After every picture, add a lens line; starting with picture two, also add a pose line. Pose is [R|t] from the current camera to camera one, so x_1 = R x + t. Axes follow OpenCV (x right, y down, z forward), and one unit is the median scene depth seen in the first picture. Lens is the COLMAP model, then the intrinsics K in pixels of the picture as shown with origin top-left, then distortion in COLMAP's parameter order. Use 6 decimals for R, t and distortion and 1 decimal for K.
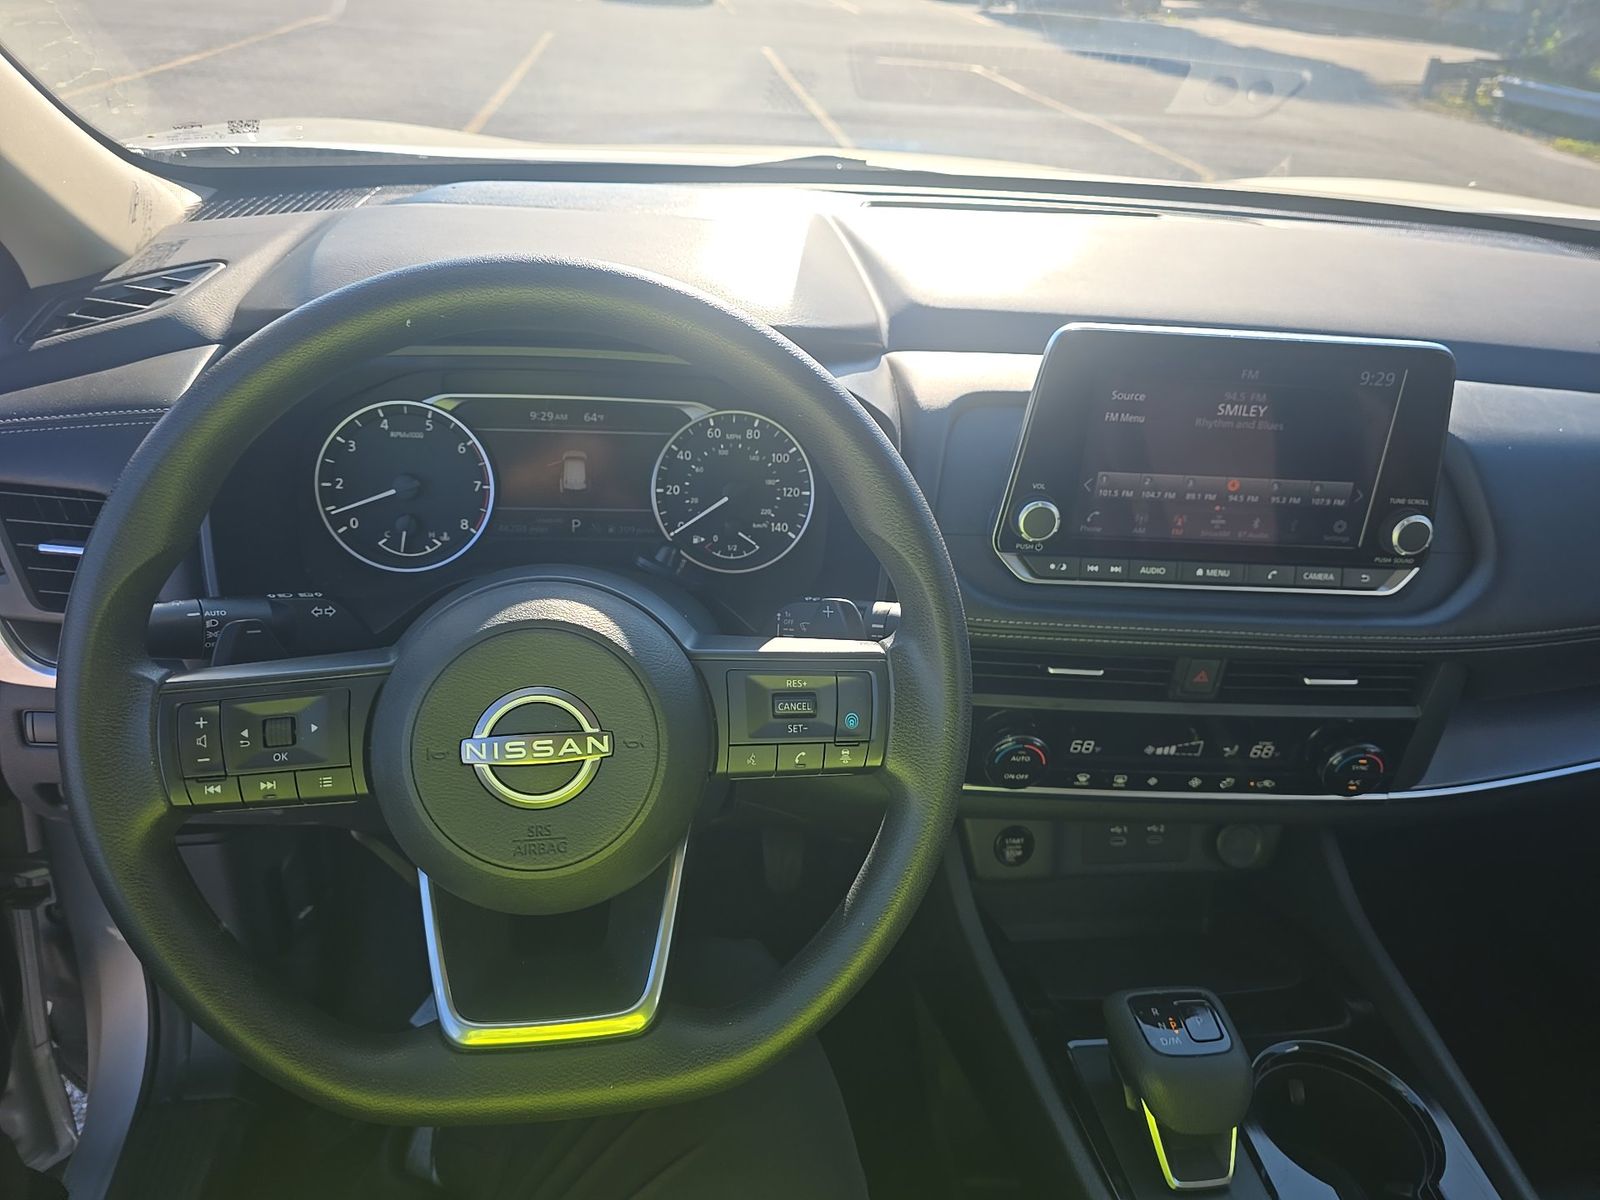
lens RADIAL K [[1108.8, 0, 795.6], [0, 1108.8, 569.1], [0, 0, 1]] dist [0.055853, -0.070991]
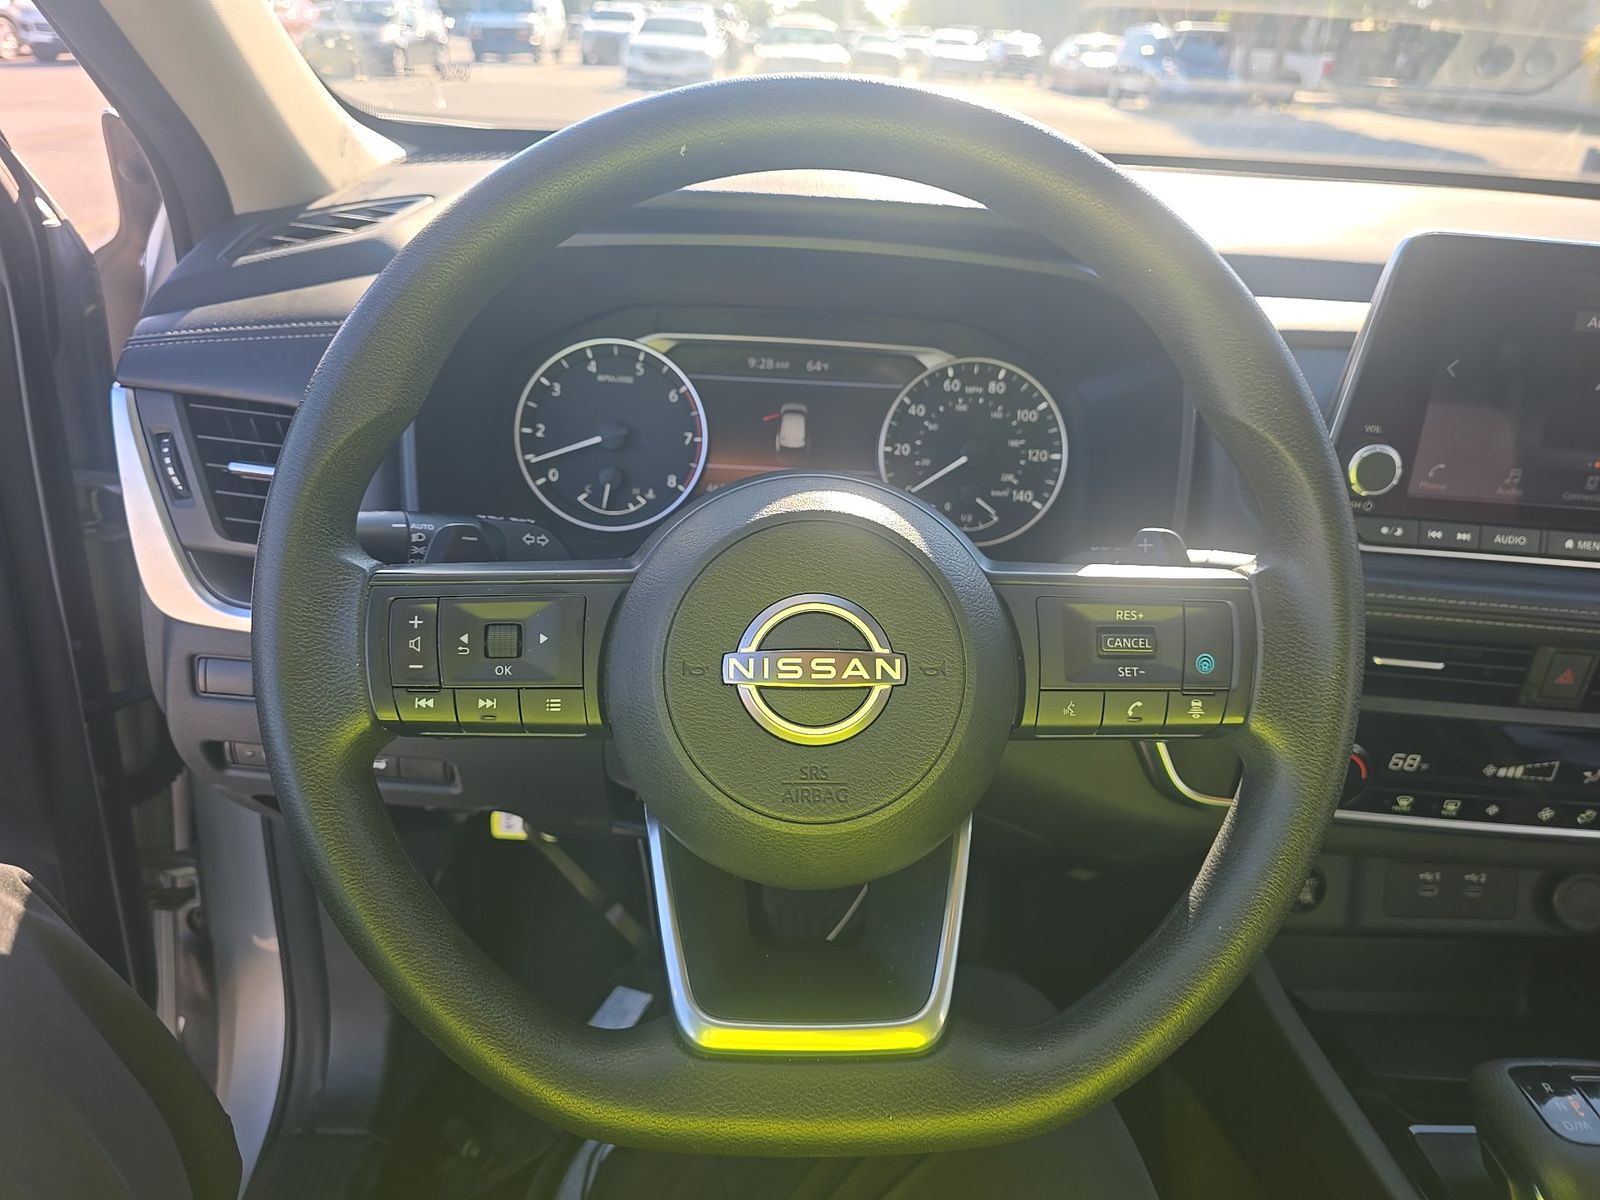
lens RADIAL K [[1108.8, 0, 795.6], [0, 1108.8, 569.1], [0, 0, 1]] dist [0.055853, -0.070991]
pose [[0.994587, 0.028593, -0.099900, -0.109170], [-0.036243, 0.996478, -0.075614, 0.097384], [0.097386, 0.078825, 0.992120, 0.131534]]
